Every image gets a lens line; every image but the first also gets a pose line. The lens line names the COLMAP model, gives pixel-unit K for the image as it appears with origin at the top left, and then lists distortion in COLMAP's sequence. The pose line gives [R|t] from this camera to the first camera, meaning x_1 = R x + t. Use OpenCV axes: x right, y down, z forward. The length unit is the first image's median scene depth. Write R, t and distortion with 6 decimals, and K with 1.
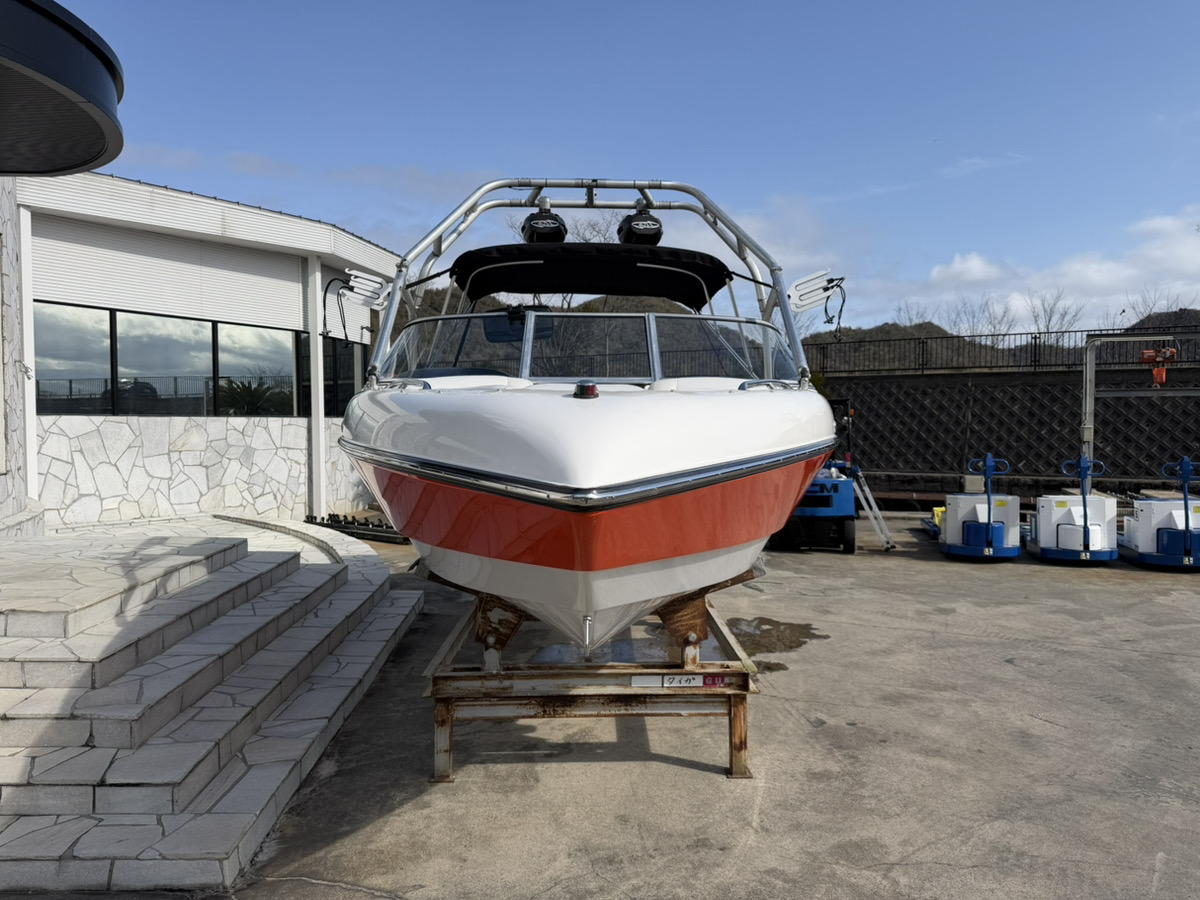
lens RADIAL K [[843.6, 0, 603.3], [0, 843.6, 436.4], [0, 0, 1]] dist [0.020227, -0.026061]
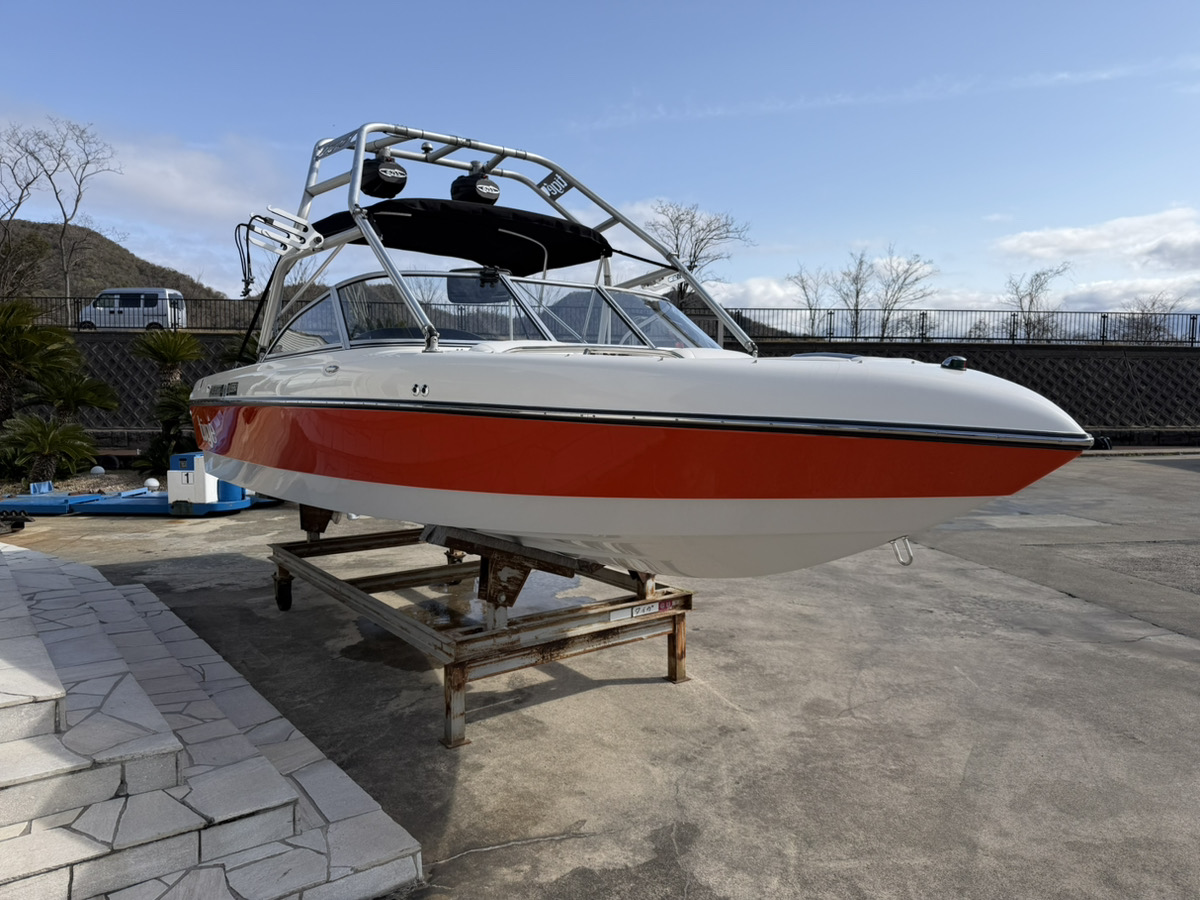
lens RADIAL K [[839.5, 0, 599.7], [0, 839.5, 446.0], [0, 0, 1]] dist [0.038582, -0.049615]
pose [[0.821802, -0.039371, 0.568411, -0.587301], [0.005122, 0.998080, 0.061726, -0.005163], [-0.569749, -0.047815, 0.820426, 0.101200]]
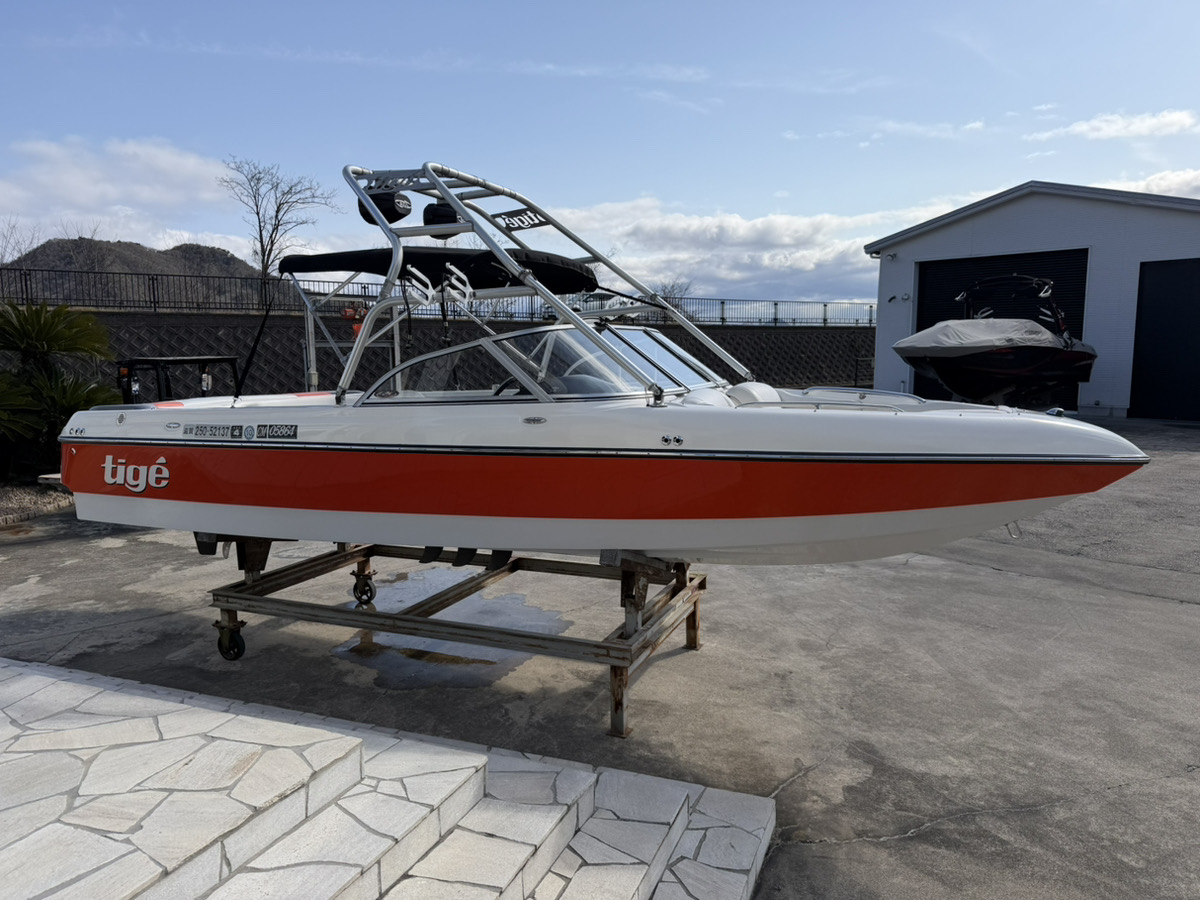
lens RADIAL K [[833.7, 0, 595.5], [0, 833.7, 444.5], [0, 0, 1]] dist [0.071810, -0.103221]
pose [[0.423607, -0.108432, 0.899333, -1.168950], [0.022226, 0.993755, 0.109347, -0.112092], [-0.905573, -0.026331, 0.423372, 0.541843]]
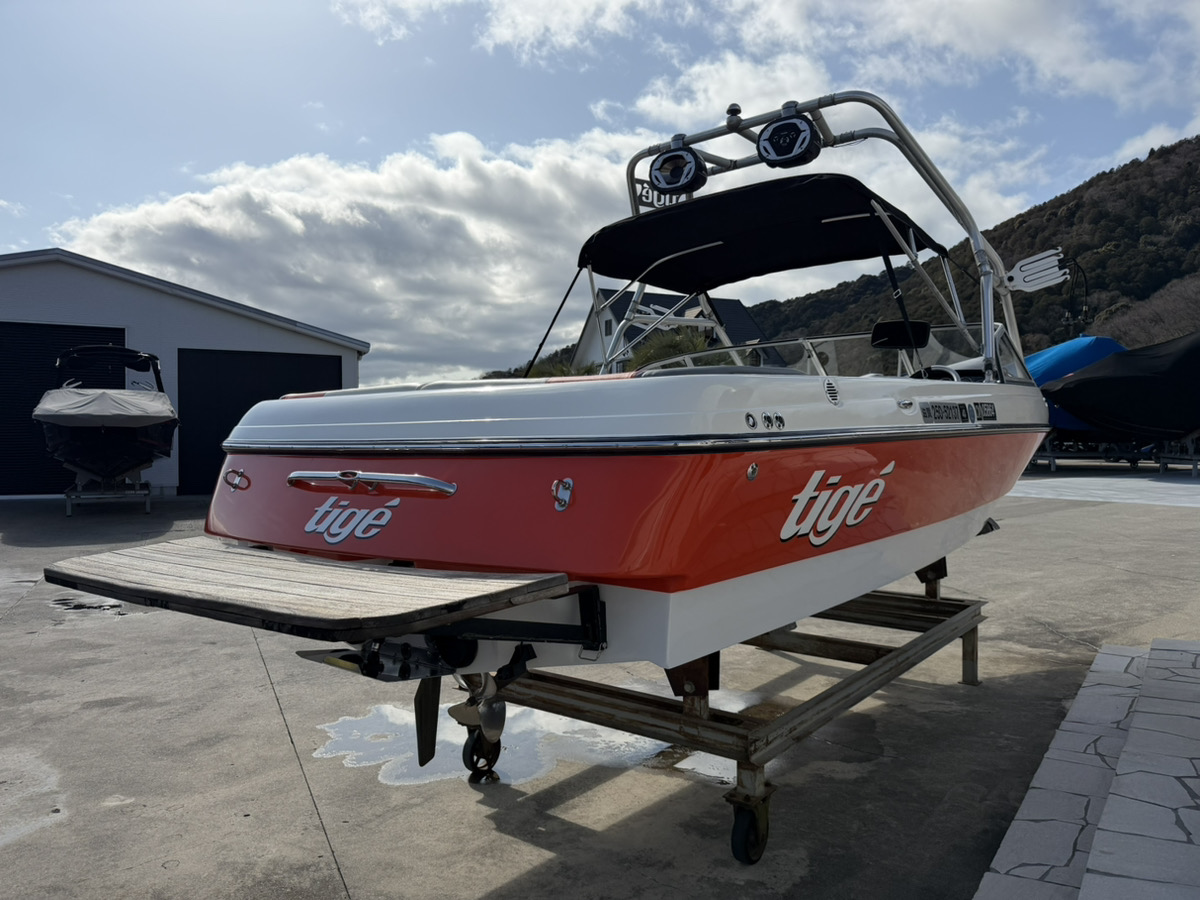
lens RADIAL K [[839.5, 0, 599.7], [0, 839.5, 446.0], [0, 0, 1]] dist [0.038582, -0.049615]
pose [[-0.771680, -0.000678, 0.636011, -0.573221], [0.012822, 0.999780, 0.016624, 0.001202], [-0.635882, 0.020983, -0.771501, 2.341075]]
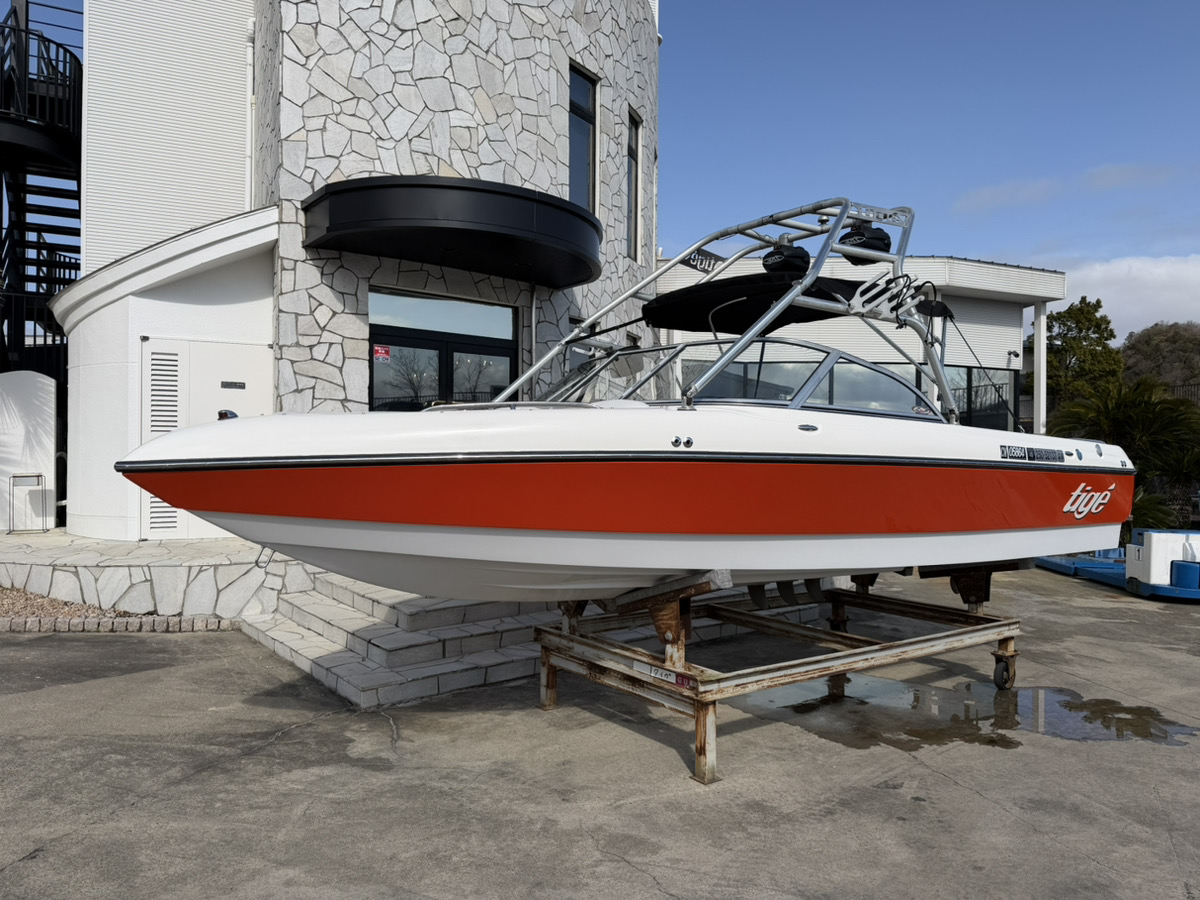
lens RADIAL K [[839.5, 0, 599.7], [0, 839.5, 446.0], [0, 0, 1]] dist [0.038582, -0.049615]
pose [[0.581762, 0.002182, -0.813356, 0.914893], [-0.023432, 0.999626, -0.014078, 0.008493], [0.813021, 0.027248, 0.581596, 0.279379]]
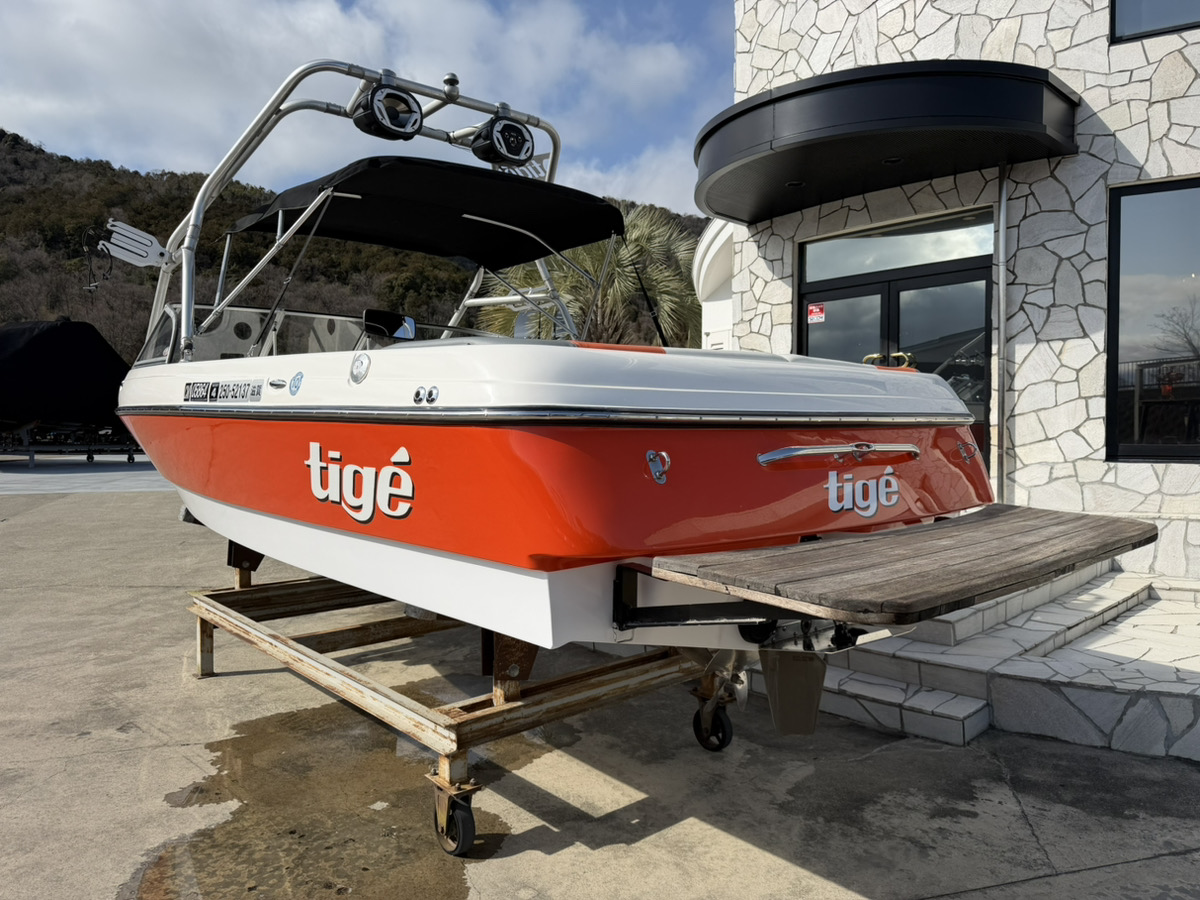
lens RADIAL K [[844.3, 0, 603.1], [0, 844.3, 446.1], [0, 0, 1]] dist [0.051665, -0.057331]
pose [[-0.765029, 0.015493, -0.643809, 0.516821], [-0.004871, 0.999543, 0.029841, 0.013119], [0.643977, 0.025965, -0.764604, 2.330292]]
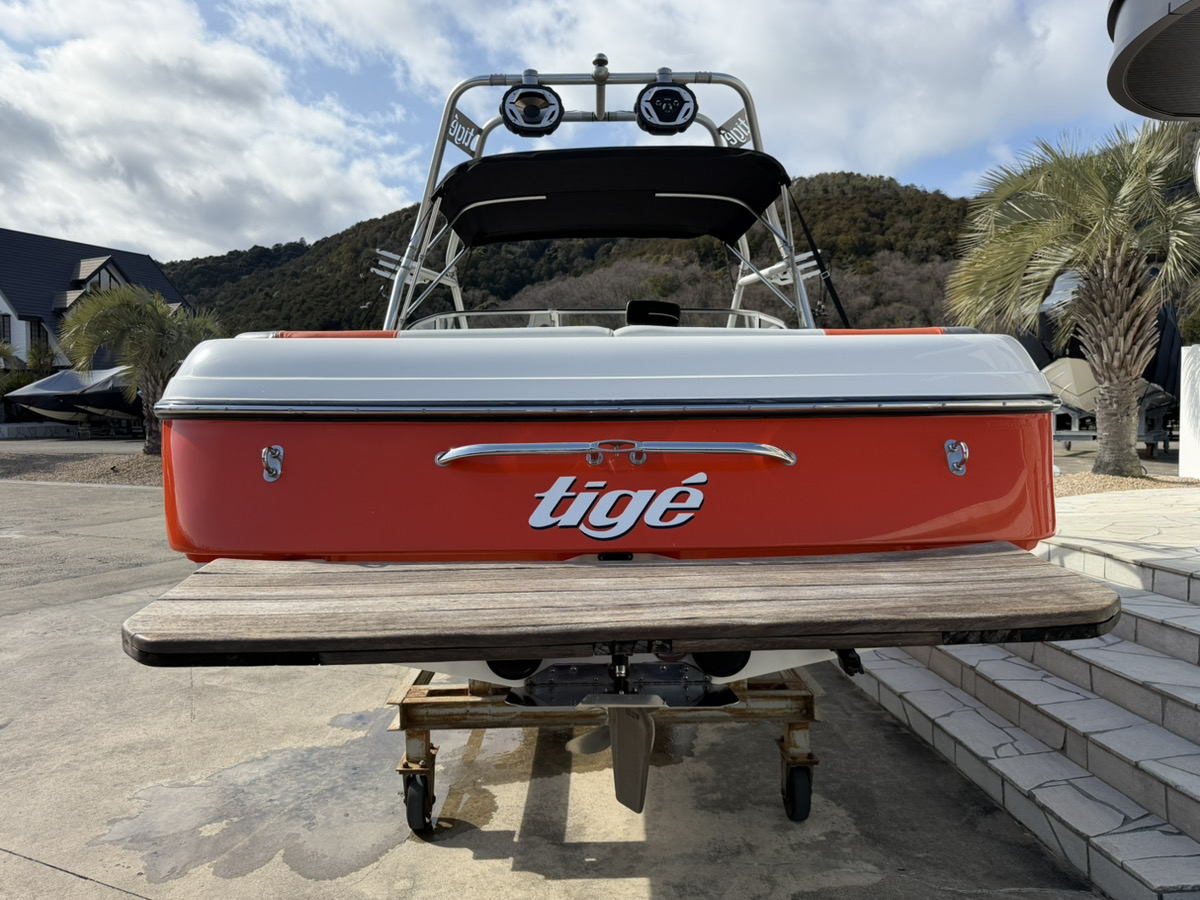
lens RADIAL K [[842.8, 0, 600.0], [0, 842.8, 450.0], [0, 0, 1]] dist [0.109174, -0.146023]
pose [[-0.999986, 0.004946, 0.001997, -0.021036], [0.005043, 0.998648, 0.051747, 0.008827], [-0.001739, 0.051756, -0.998658, 2.446408]]
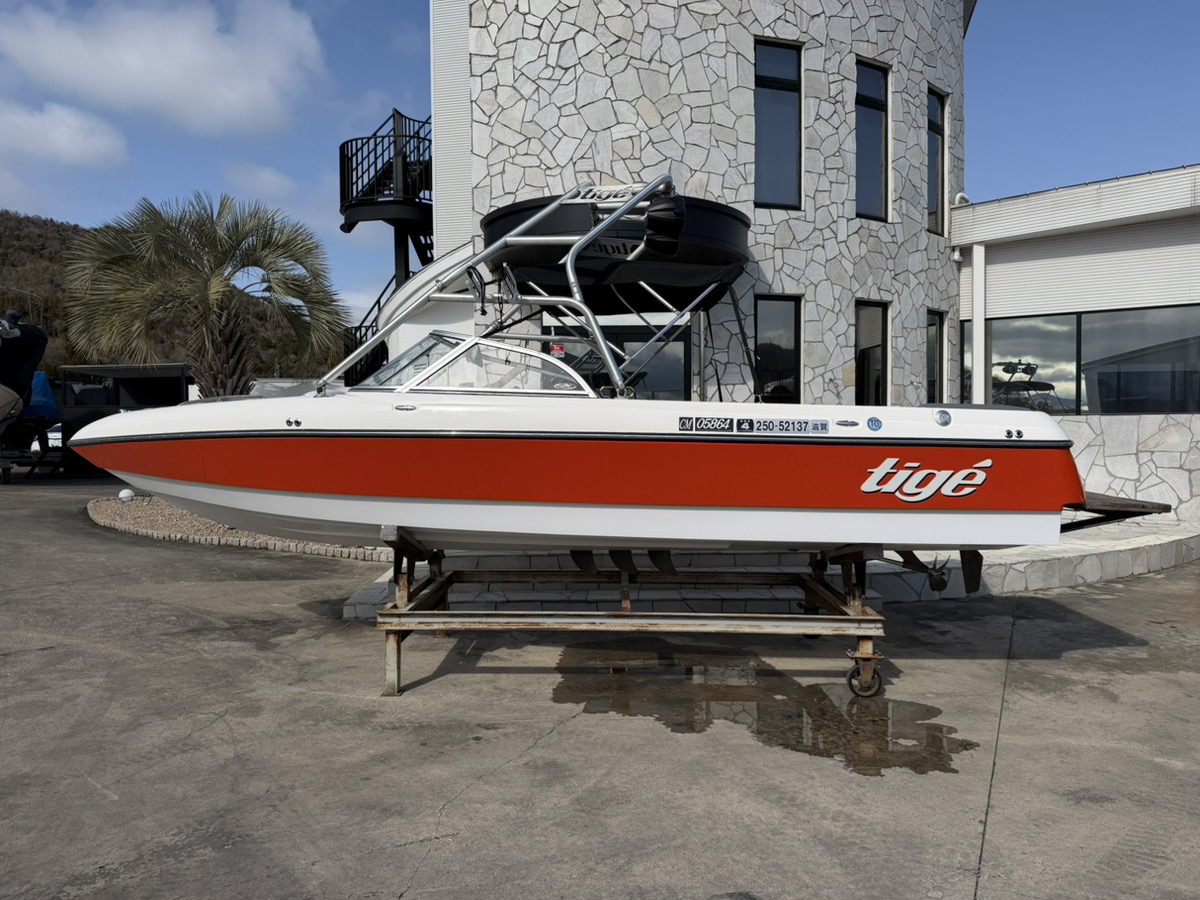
lens RADIAL K [[840.5, 0, 605.9], [0, 840.5, 454.0], [0, 0, 1]] dist [0.038285, -0.058083]
pose [[-0.047649, 0.027677, -0.998481, 1.397332], [-0.008755, 0.999566, 0.028125, -0.002864], [0.998826, 0.010081, -0.047386, 1.365387]]
